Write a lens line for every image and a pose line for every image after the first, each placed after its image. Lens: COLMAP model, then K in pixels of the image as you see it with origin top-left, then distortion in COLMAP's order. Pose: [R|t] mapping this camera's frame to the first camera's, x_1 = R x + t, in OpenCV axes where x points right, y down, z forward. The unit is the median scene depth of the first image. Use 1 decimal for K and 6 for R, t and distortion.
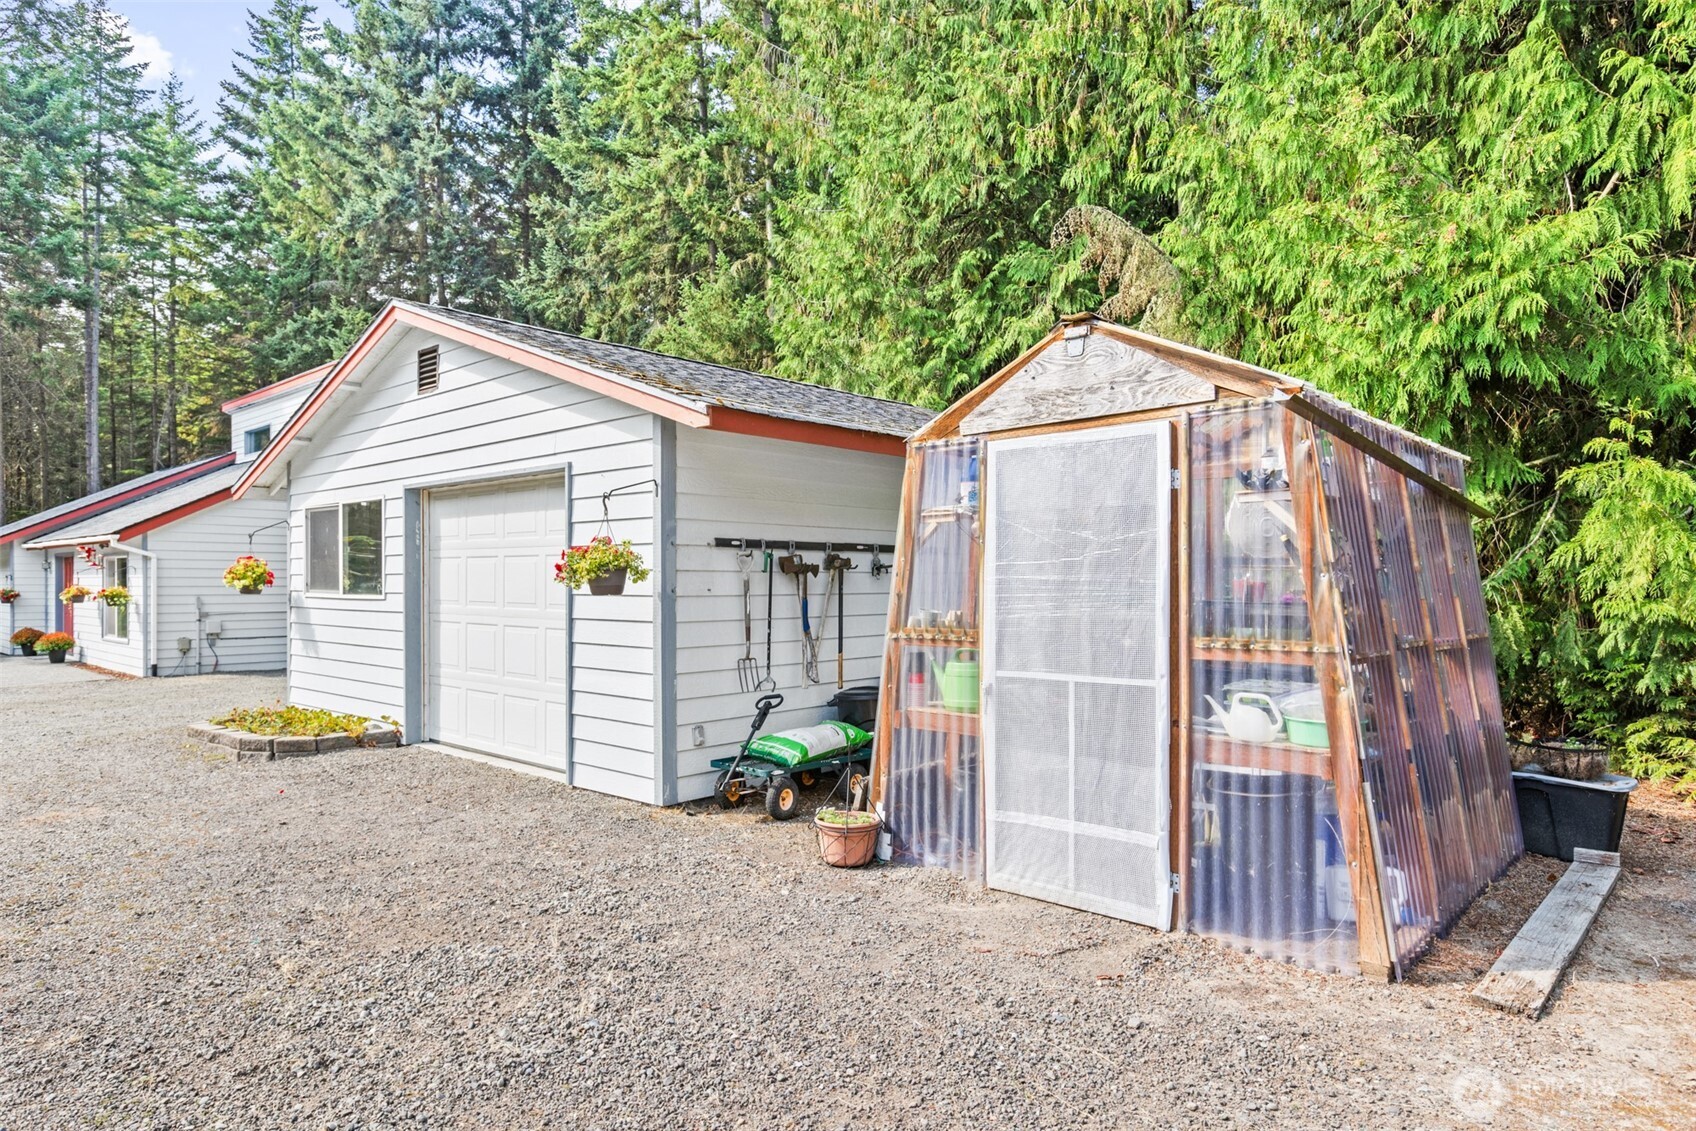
lens RADIAL K [[1016.9, 0, 840.0], [0, 1016.9, 572.9], [0, 0, 1]] dist [-0.008770, -0.001501]
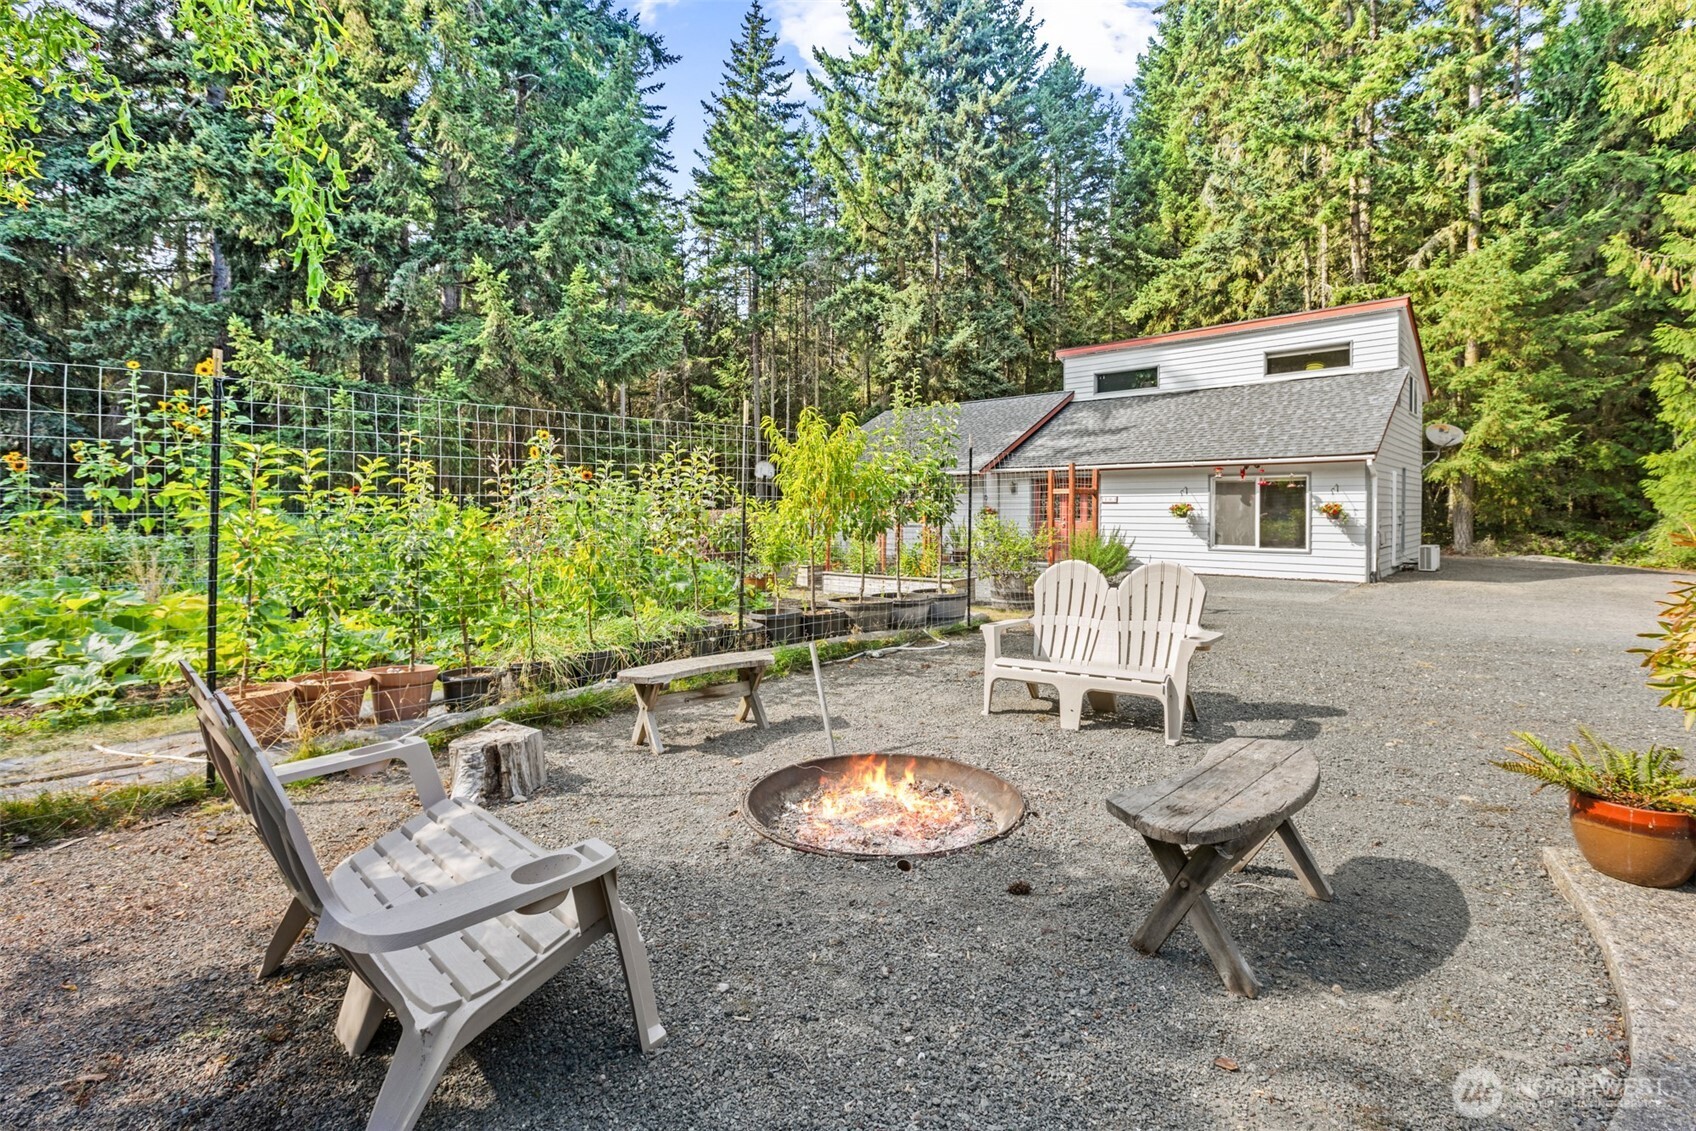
lens RADIAL K [[780.6, 0, 847.9], [0, 780.6, 512.5], [0, 0, 1]] dist [0.001820, 0.000256]
pose [[0.999954, -0.006659, -0.006932, -1.233635], [0.006763, 0.999862, 0.015142, 0.007897], [0.006830, -0.015188, 0.999861, 0.129617]]
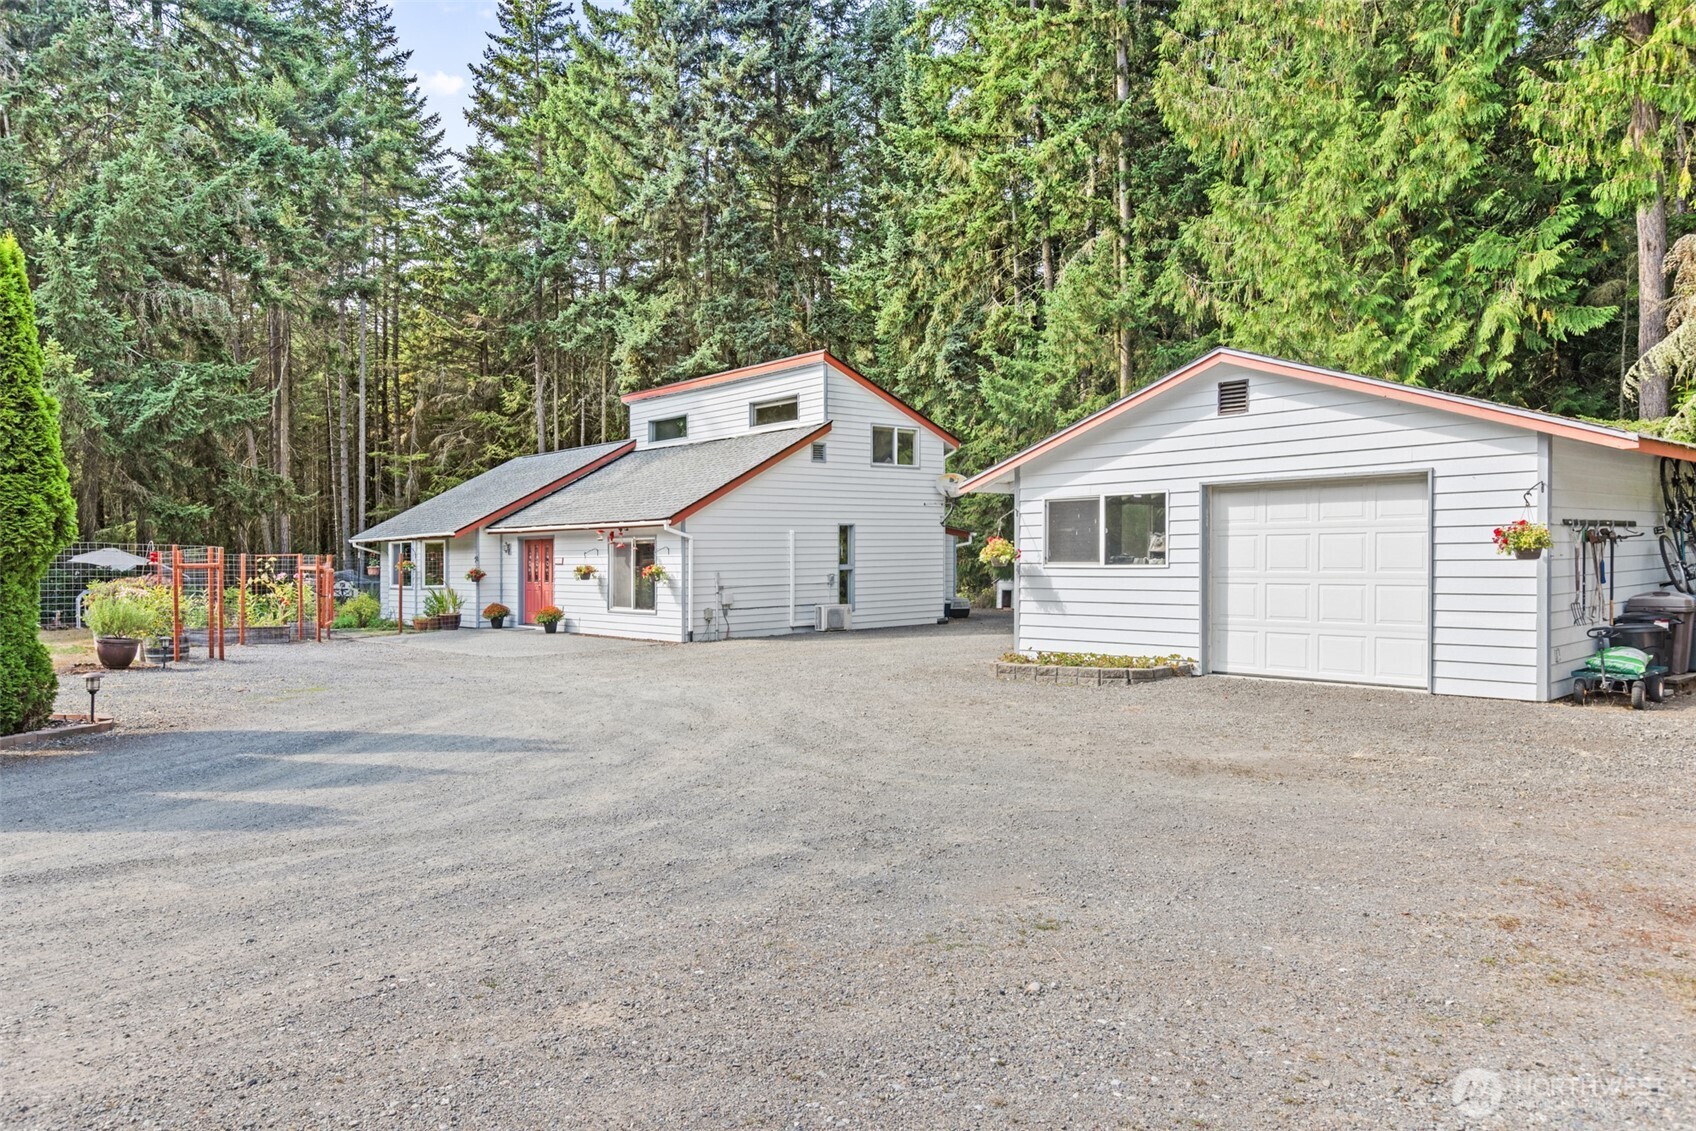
lens RADIAL K [[1136.3, 0, 849.5], [0, 1136.3, 563.6], [0, 0, 1]] dist [-0.001499, -0.000648]
pose [[0.994568, -0.015558, -0.102918, -0.358352], [0.017404, 0.999703, 0.017063, -0.006069], [0.102622, -0.018761, 0.994543, -0.264917]]
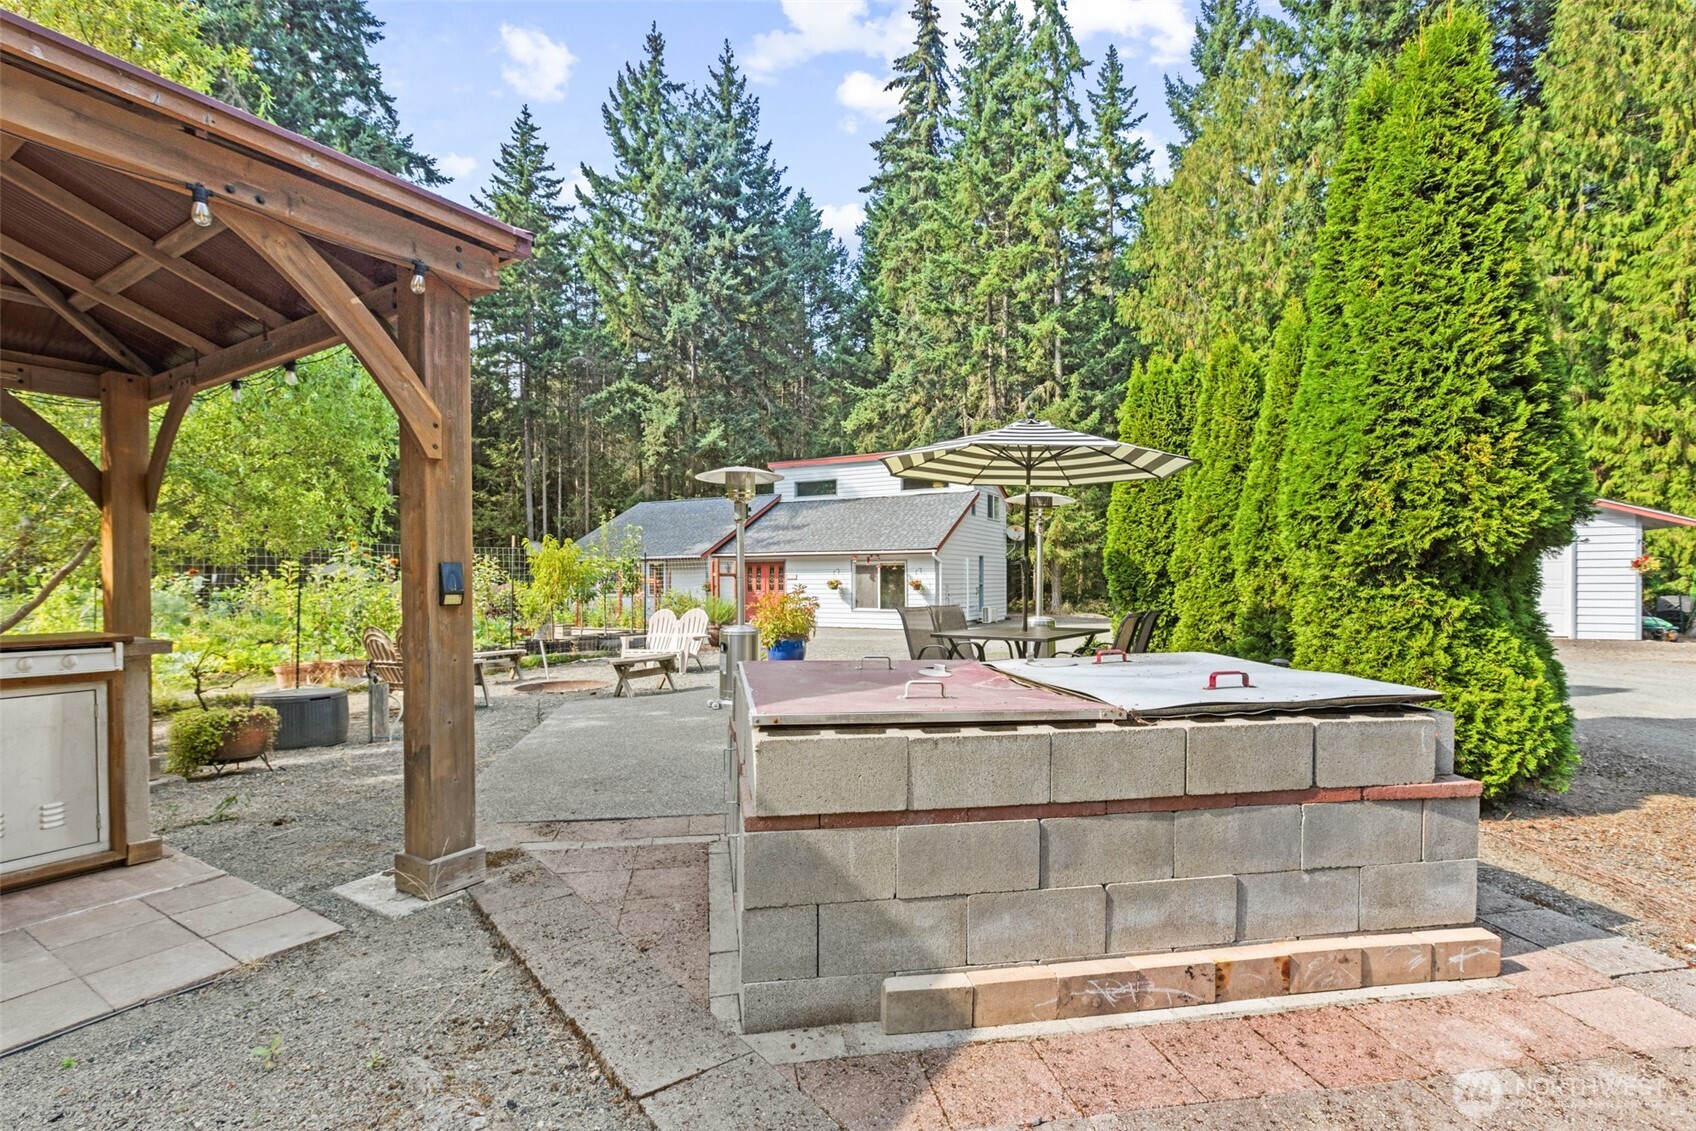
lens RADIAL K [[780.6, 0, 837.7], [0, 780.6, 587.6], [0, 0, 1]] dist [0.001820, 0.000256]
pose [[0.968898, -0.010833, 0.247224, -1.172295], [0.005671, 0.999751, 0.021584, -0.001981], [-0.247396, -0.019511, 0.968718, -0.277938]]
